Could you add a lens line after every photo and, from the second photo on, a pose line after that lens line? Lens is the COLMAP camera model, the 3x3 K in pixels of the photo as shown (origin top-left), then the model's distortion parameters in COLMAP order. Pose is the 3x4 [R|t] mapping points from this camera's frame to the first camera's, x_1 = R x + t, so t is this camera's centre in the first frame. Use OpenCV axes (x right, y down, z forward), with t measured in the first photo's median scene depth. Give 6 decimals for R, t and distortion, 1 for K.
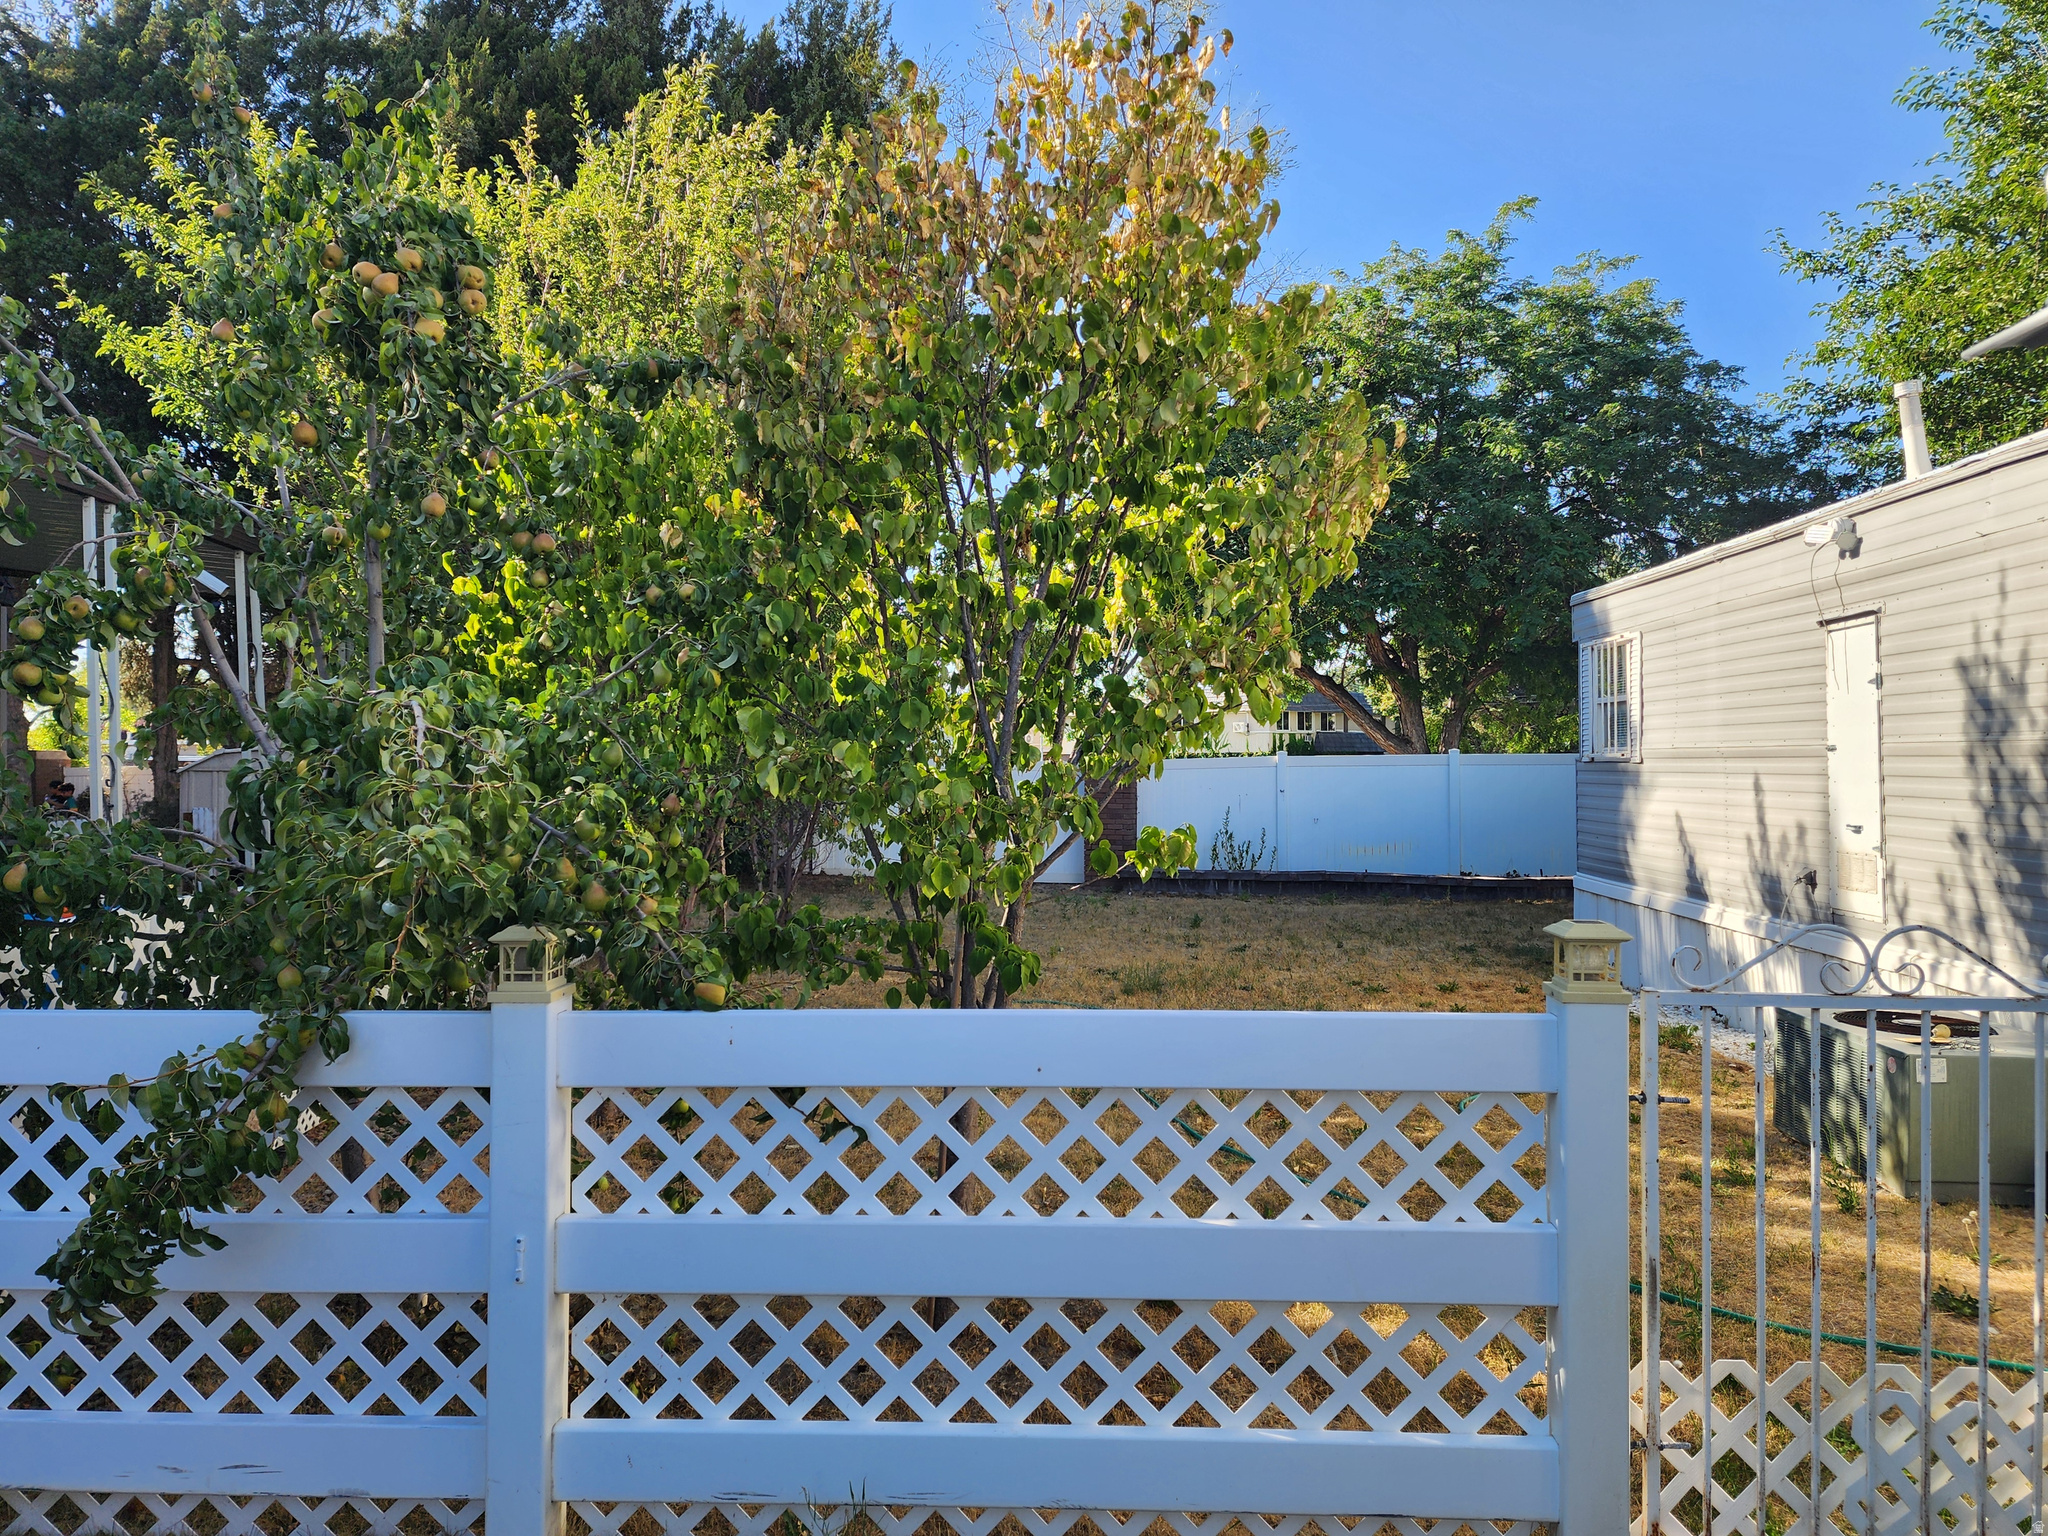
lens RADIAL K [[1361.9, 0, 1014.0], [0, 1361.9, 763.5], [0, 0, 1]] dist [0.094210, -0.087954]
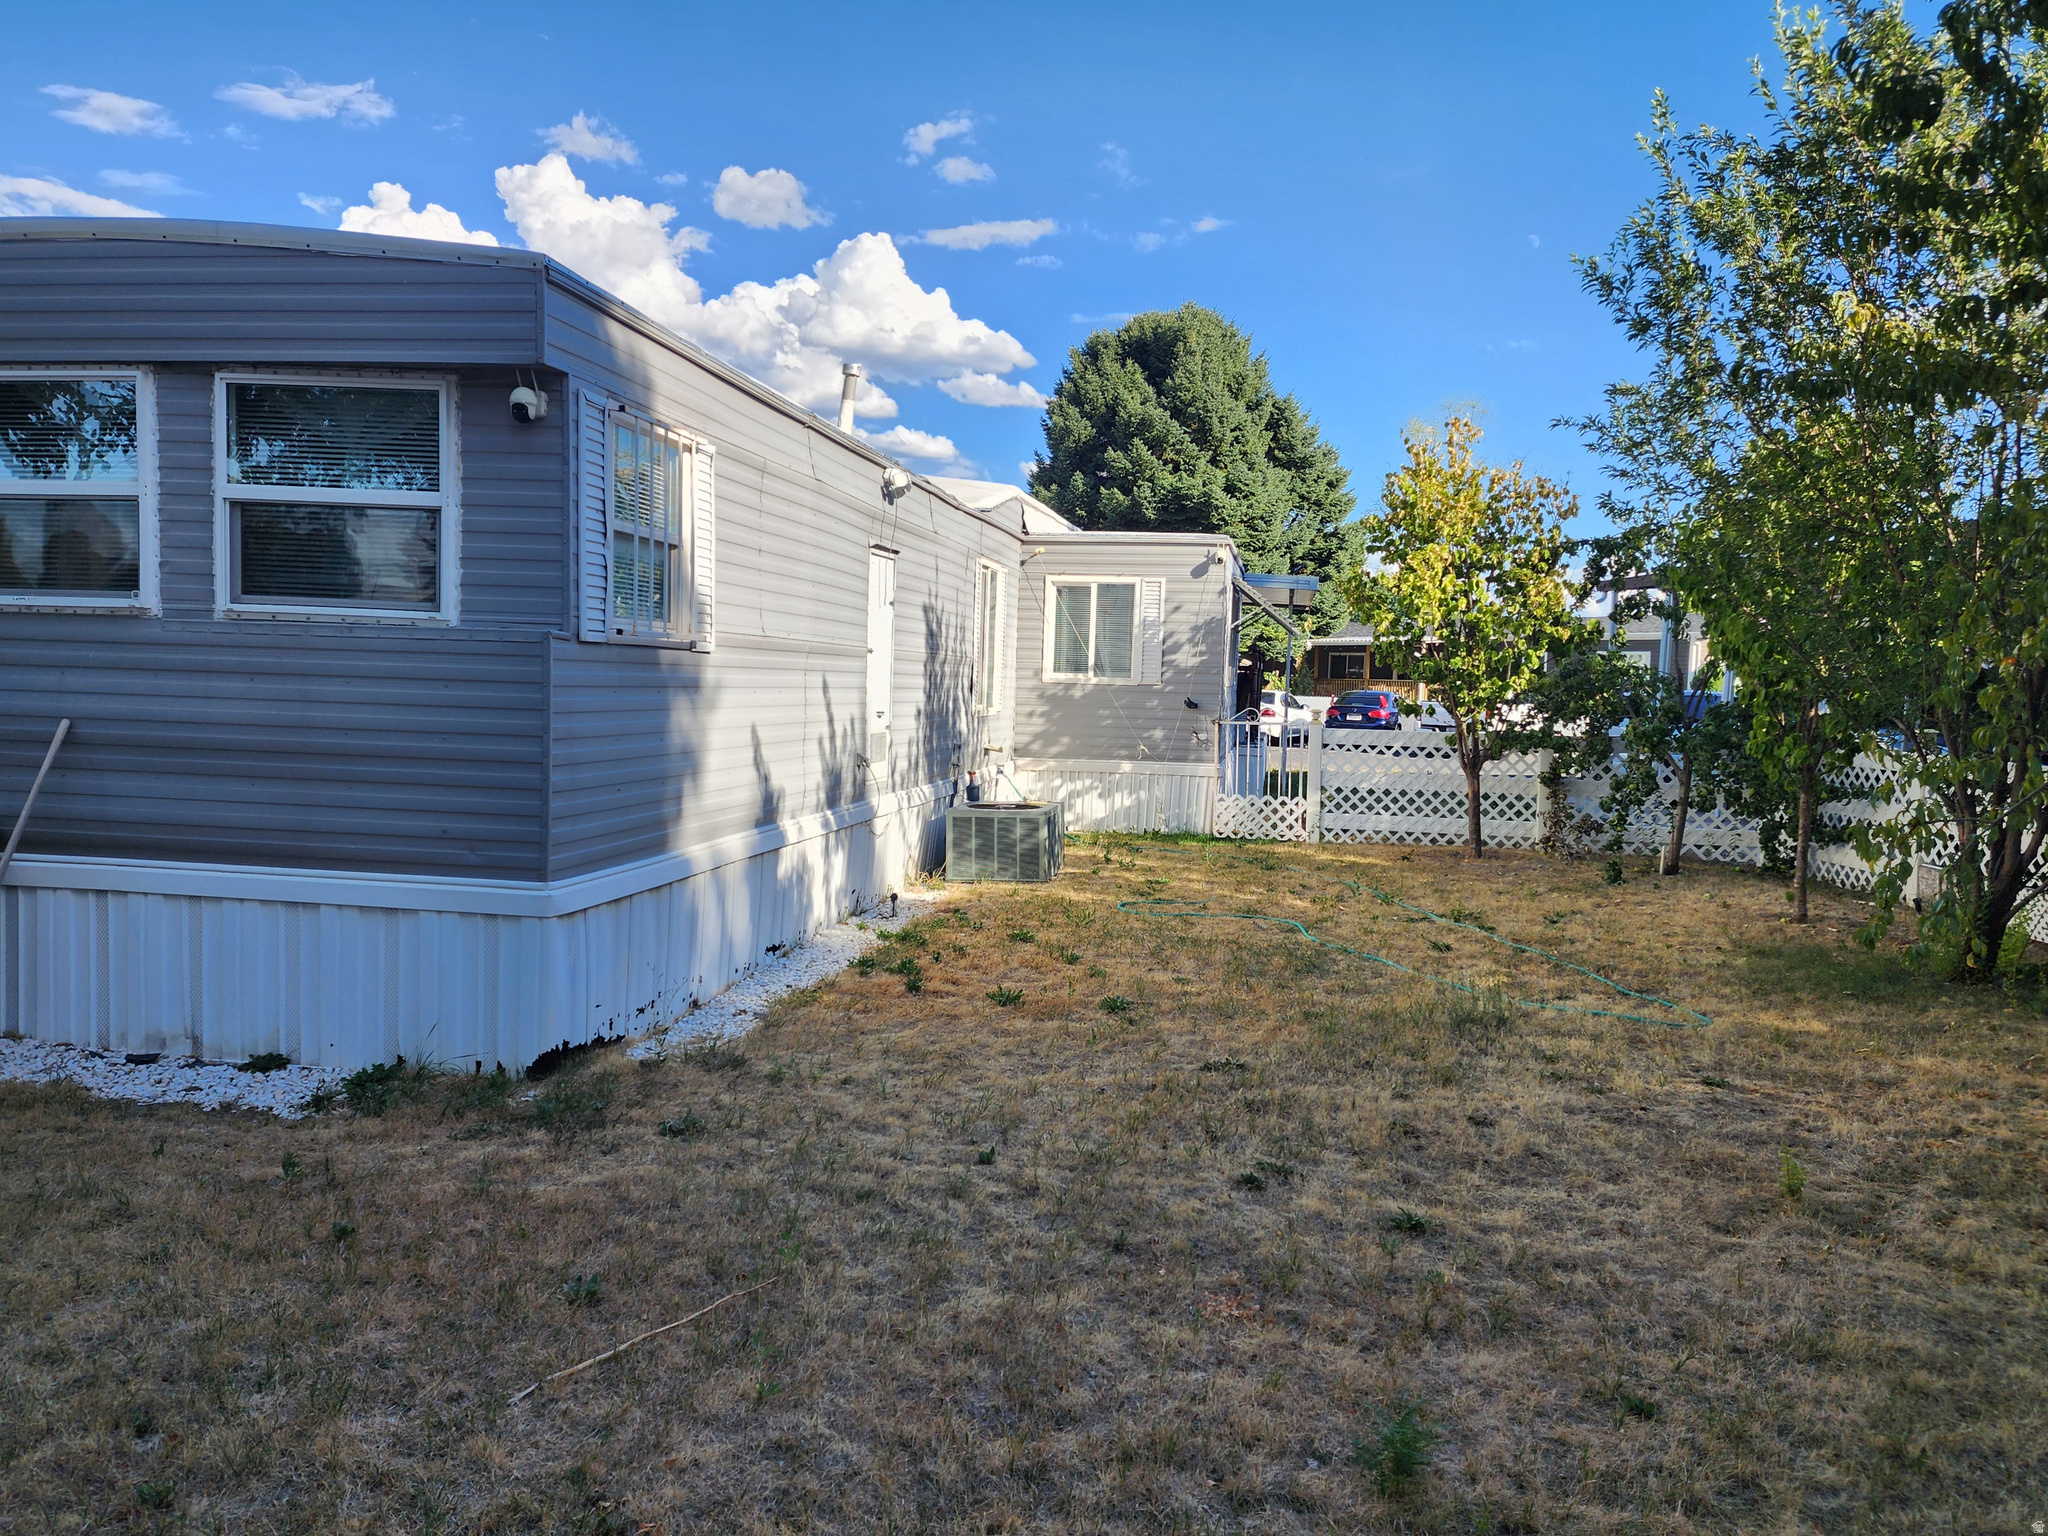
lens RADIAL K [[1361.9, 0, 1014.0], [0, 1361.9, 763.5], [0, 0, 1]] dist [0.094210, -0.087954]
pose [[-0.990616, -0.035640, 0.131949, 0.275407], [-0.028179, 0.997919, 0.057988, 0.012784], [-0.133741, 0.053726, -0.989559, 1.956461]]
